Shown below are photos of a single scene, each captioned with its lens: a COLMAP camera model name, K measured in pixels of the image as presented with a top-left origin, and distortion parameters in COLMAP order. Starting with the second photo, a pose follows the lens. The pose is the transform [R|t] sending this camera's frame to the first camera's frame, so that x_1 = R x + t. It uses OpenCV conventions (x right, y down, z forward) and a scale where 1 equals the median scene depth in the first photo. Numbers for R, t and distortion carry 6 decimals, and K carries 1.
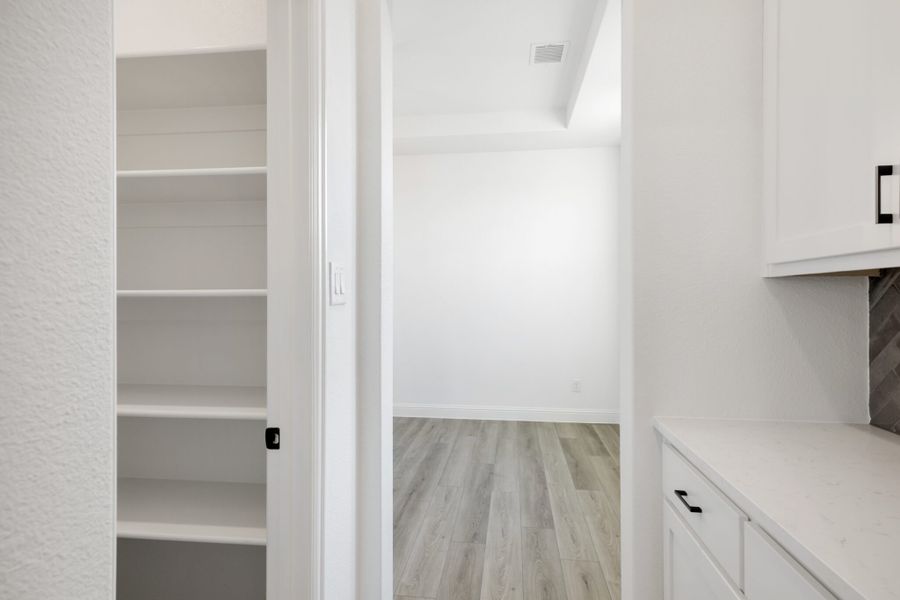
lens RADIAL K [[403.3, 0, 450.4], [0, 403.3, 298.9], [0, 0, 1]] dist [-0.005045, -0.000784]
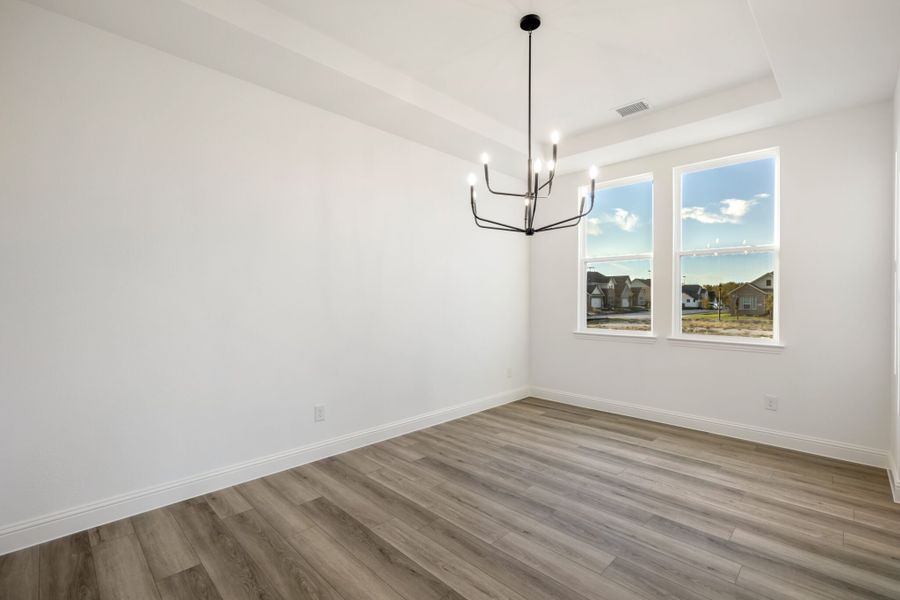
lens RADIAL K [[403.3, 0, 450.4], [0, 403.3, 298.9], [0, 0, 1]] dist [-0.005045, -0.000784]
pose [[0.645662, 0.006933, 0.763592, -0.975999], [-0.010712, 0.999943, -0.000021, 0.044805], [-0.763548, -0.008166, 0.645699, 0.654338]]
